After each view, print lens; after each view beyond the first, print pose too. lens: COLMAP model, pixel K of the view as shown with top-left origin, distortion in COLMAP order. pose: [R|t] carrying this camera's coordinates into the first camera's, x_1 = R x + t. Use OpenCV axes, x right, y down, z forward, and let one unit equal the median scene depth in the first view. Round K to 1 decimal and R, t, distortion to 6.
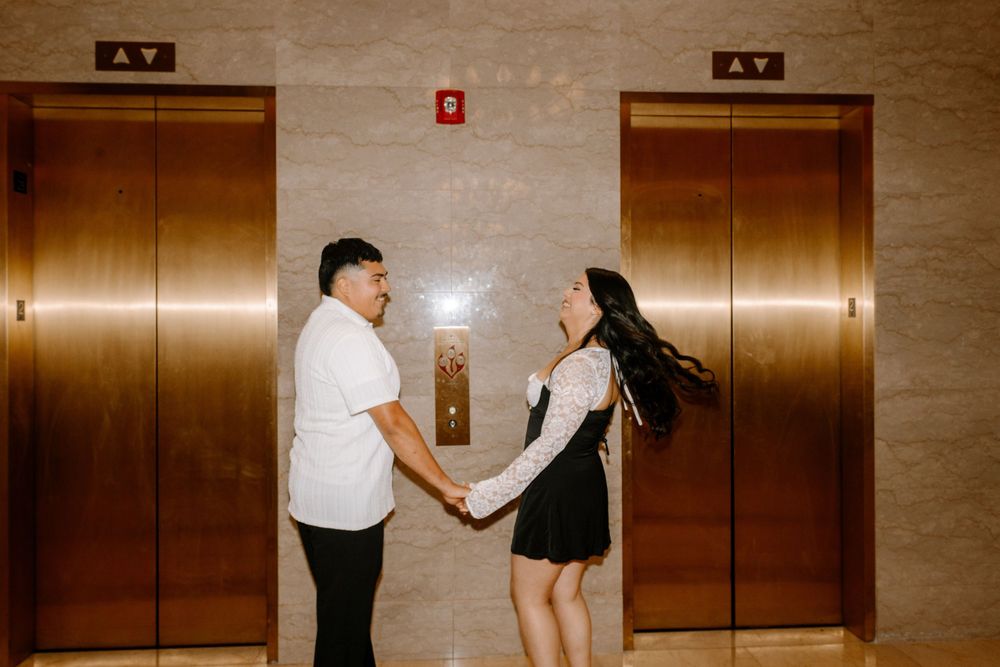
lens RADIAL K [[750.8, 0, 506.6], [0, 750.8, 327.5], [0, 0, 1]] dist [-0.005154, 0.011401]
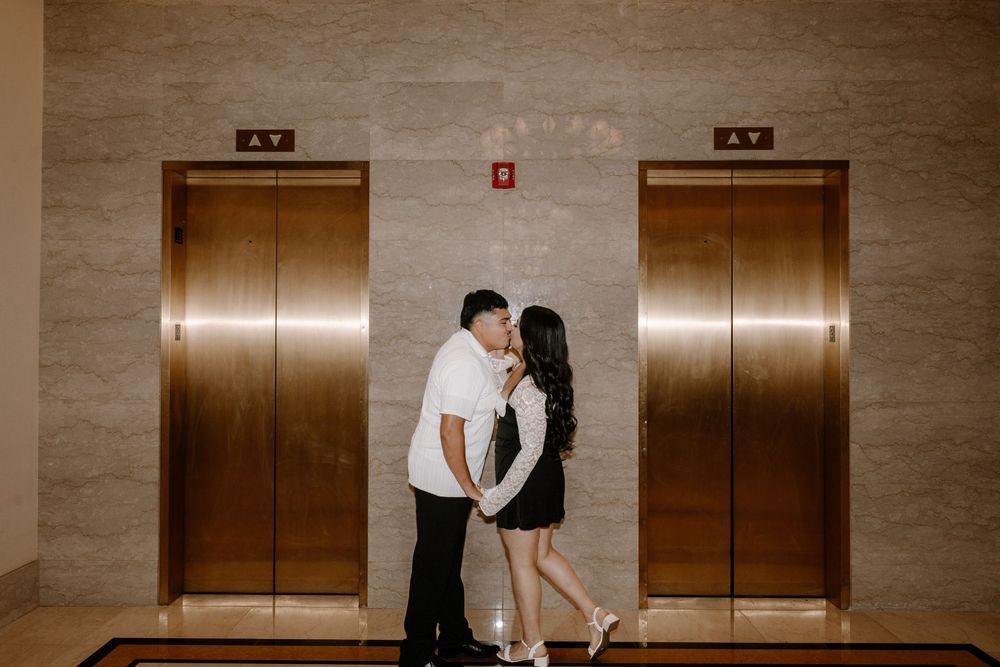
lens RADIAL K [[750.8, 0, 492.0], [0, 750.8, 331.2], [0, 0, 1]] dist [-0.005154, 0.011401]
pose [[0.996395, 0.006110, -0.084614, 0.014895], [-0.006849, 0.999941, -0.008442, -0.017488], [0.084558, 0.008991, 0.996378, -0.263977]]
